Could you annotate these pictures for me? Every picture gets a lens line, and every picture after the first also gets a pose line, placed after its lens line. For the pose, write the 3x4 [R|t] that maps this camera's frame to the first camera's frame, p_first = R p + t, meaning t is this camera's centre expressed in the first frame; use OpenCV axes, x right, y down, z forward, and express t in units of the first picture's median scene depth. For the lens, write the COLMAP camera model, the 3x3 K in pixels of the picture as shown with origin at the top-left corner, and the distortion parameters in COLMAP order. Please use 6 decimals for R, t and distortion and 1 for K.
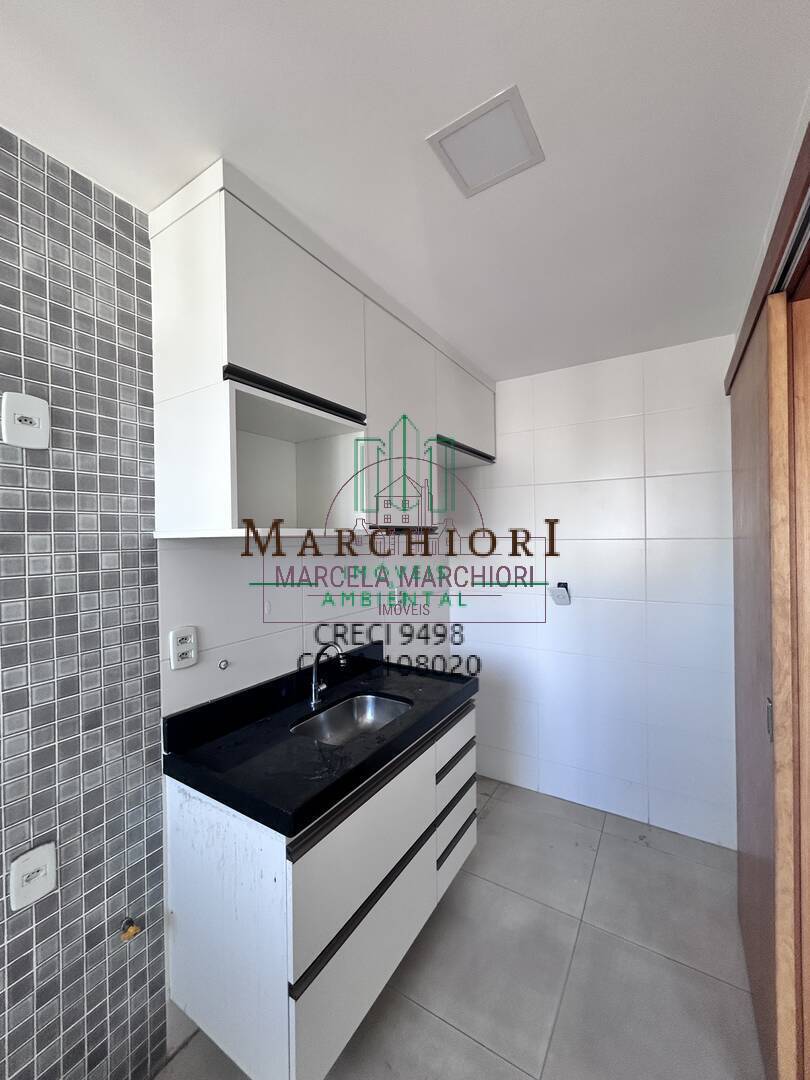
lens RADIAL K [[434.5, 0, 404.7], [0, 434.5, 534.9], [0, 0, 1]] dist [-0.004278, 0.001345]
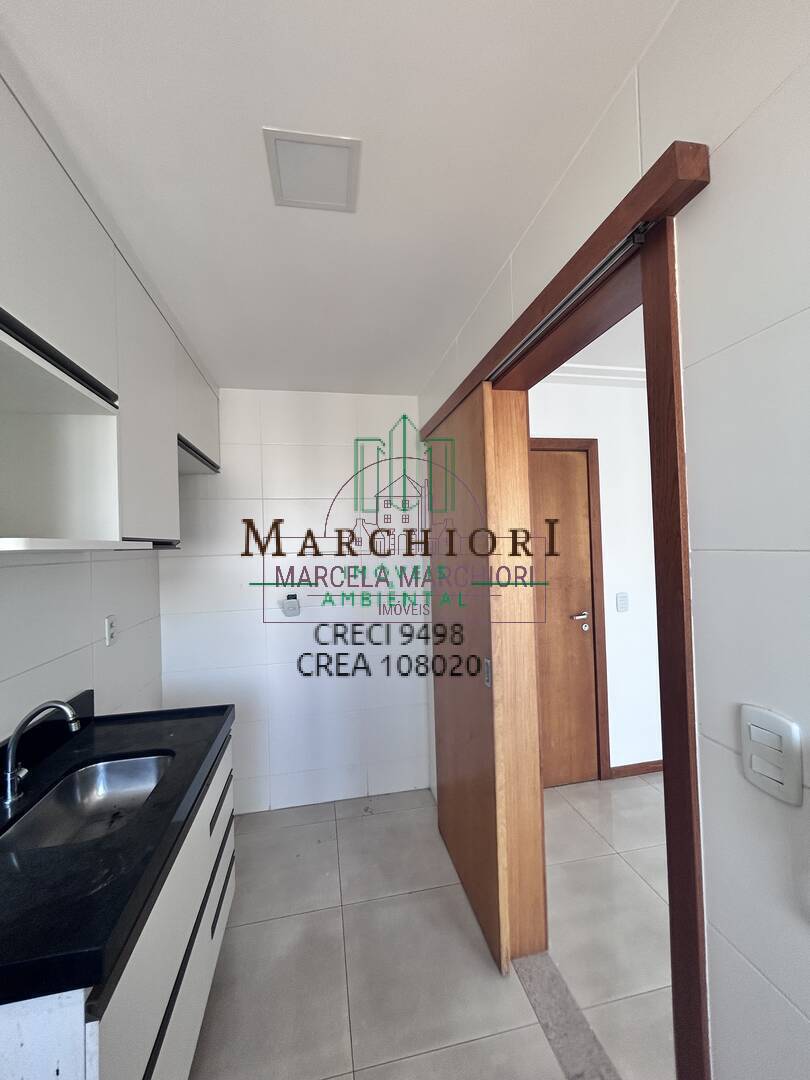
lens RADIAL K [[434.5, 0, 403.8], [0, 434.5, 534.3], [0, 0, 1]] dist [-0.004278, 0.001345]
pose [[0.727360, 0.010823, 0.686171, -0.227410], [0.016094, 0.999332, -0.032823, 0.006866], [-0.686068, 0.034917, 0.726699, 0.080486]]
